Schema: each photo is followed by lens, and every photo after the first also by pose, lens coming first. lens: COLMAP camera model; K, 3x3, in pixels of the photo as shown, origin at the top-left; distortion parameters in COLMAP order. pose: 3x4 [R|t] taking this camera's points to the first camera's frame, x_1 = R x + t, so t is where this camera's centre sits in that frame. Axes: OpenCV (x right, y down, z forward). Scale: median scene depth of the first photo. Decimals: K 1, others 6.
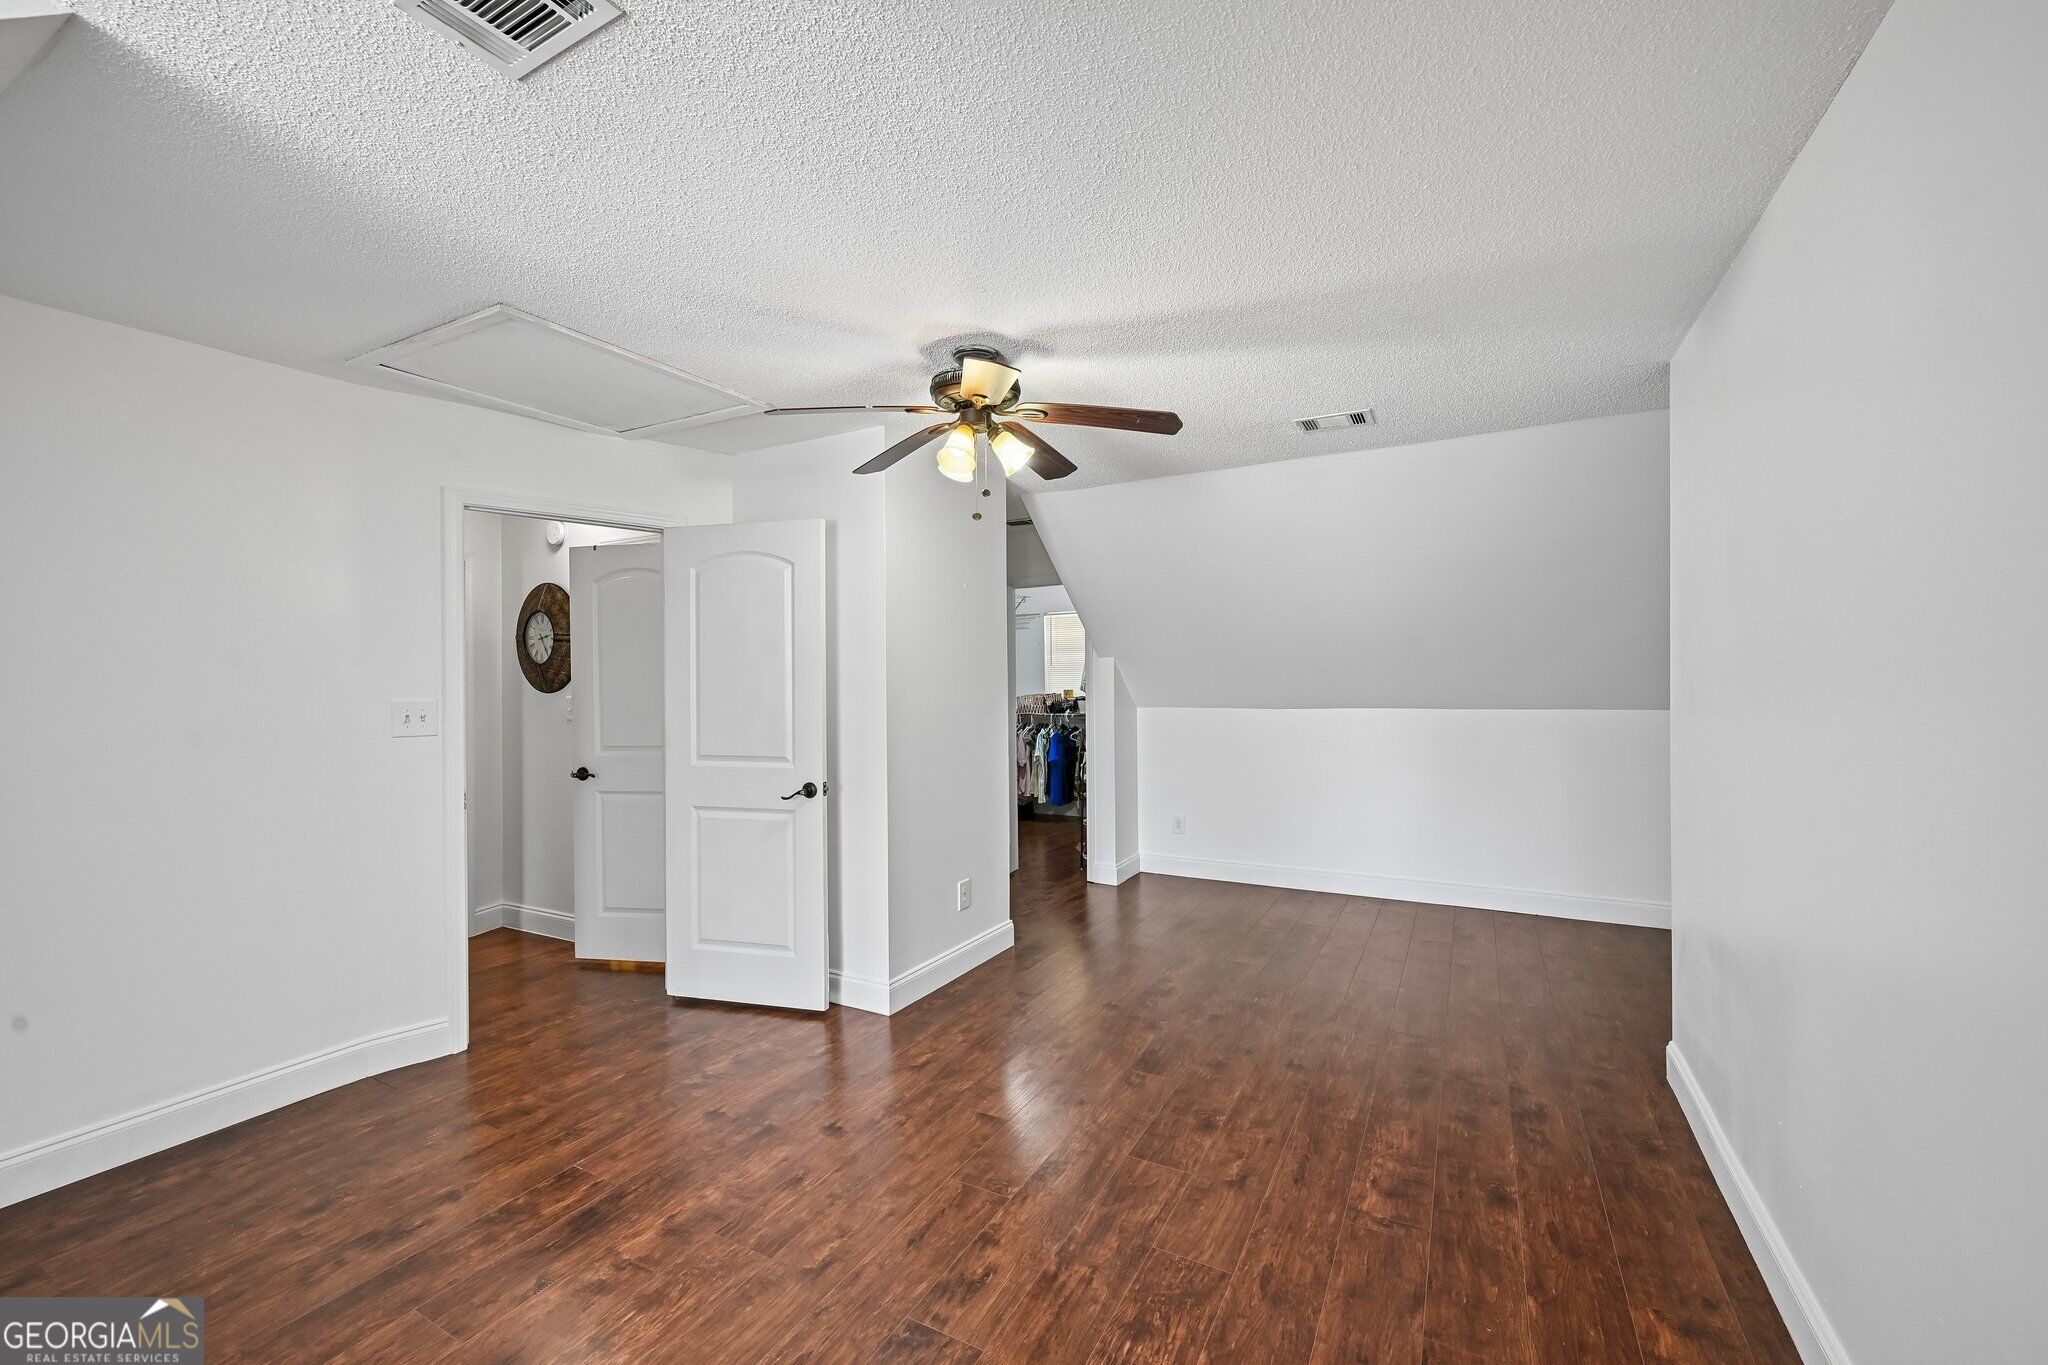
lens RADIAL K [[824.3, 0, 1037.1], [0, 824.3, 666.9], [0, 0, 1]] dist [-0.002389, 0.000341]
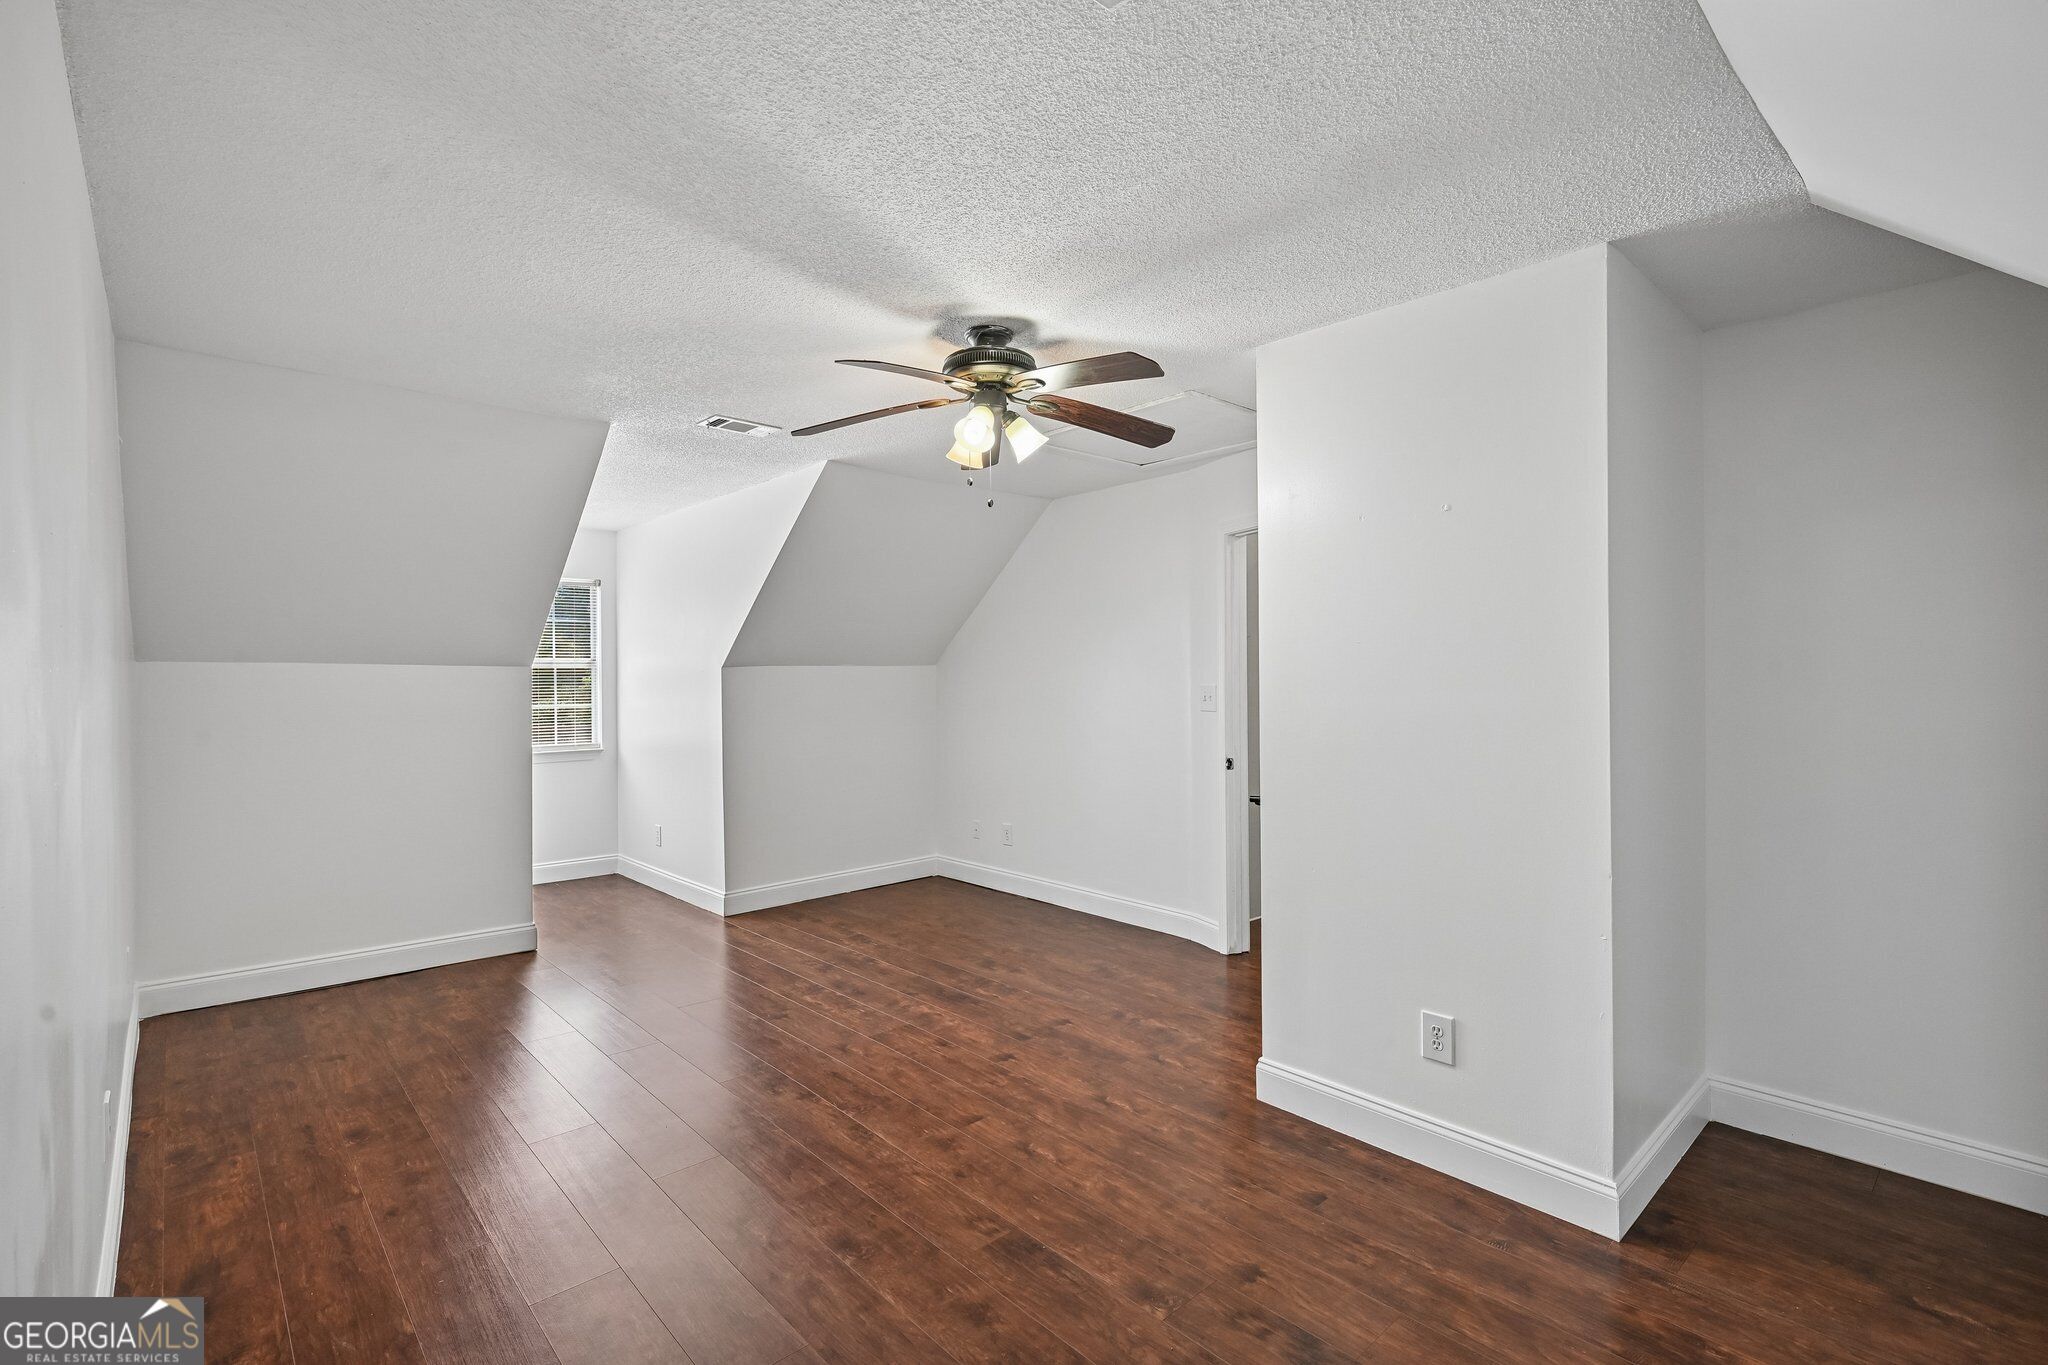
lens RADIAL K [[935.1, 0, 1020.5], [0, 935.1, 675.5], [0, 0, 1]] dist [0.000926, 0.000181]
pose [[-0.340967, 0.010291, -0.940019, 1.160245], [0.024652, 0.999694, 0.002003, 0.016164], [0.939752, -0.022491, -0.341116, 1.735885]]
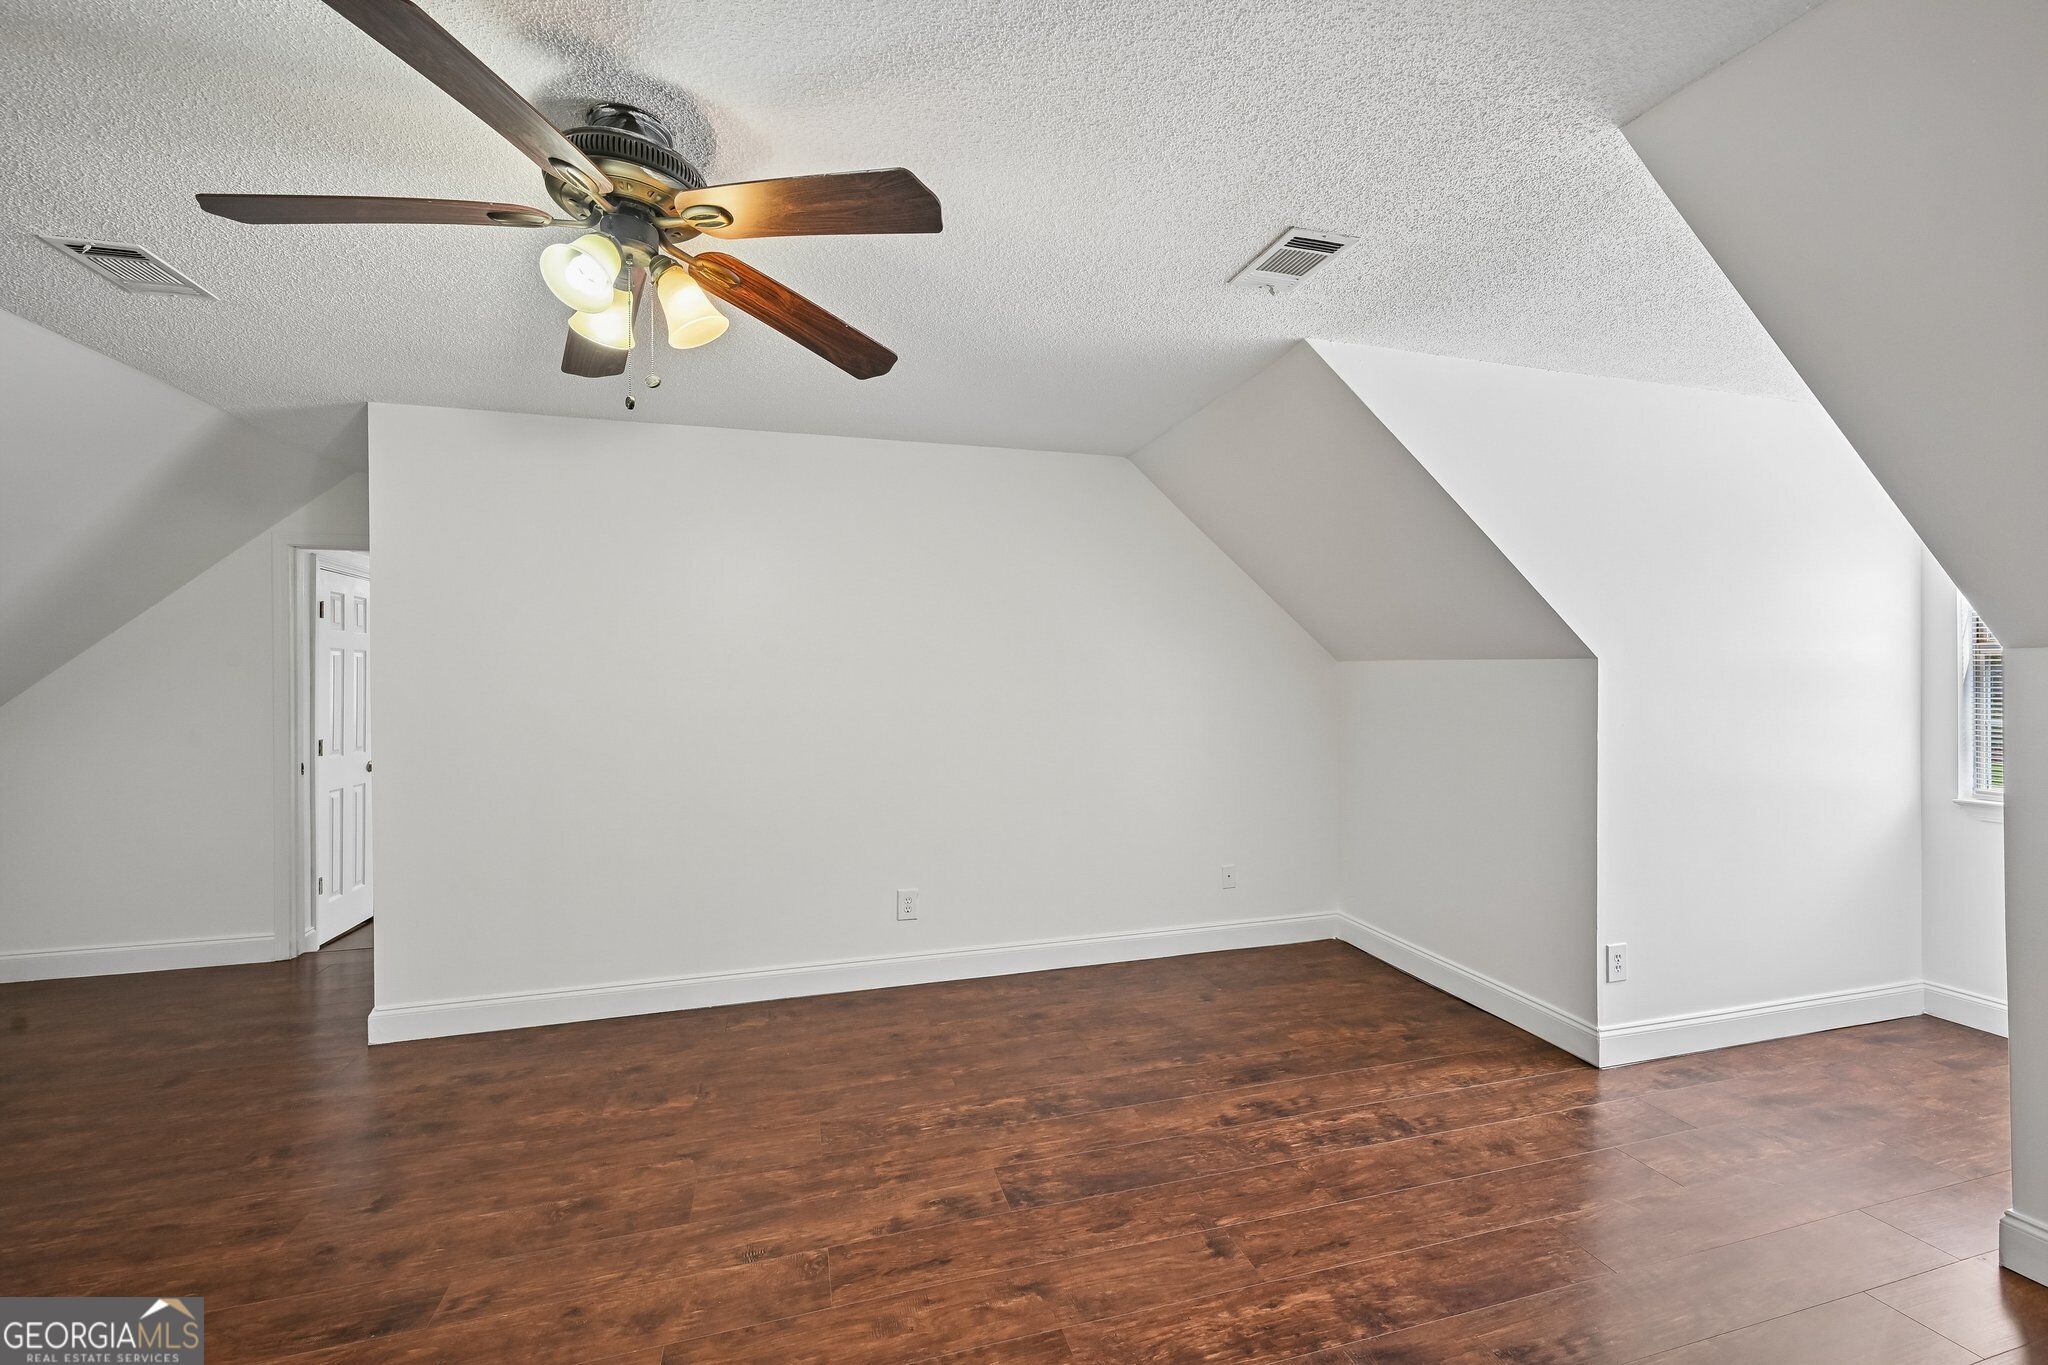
lens RADIAL K [[824.3, 0, 1019.5], [0, 824.3, 693.1], [0, 0, 1]] dist [-0.002389, 0.000341]
pose [[-0.692548, 0.000570, 0.721372, -0.840808], [0.000849, 1.000000, 0.000024, 0.034232], [-0.721372, 0.000629, -0.692548, 1.488097]]
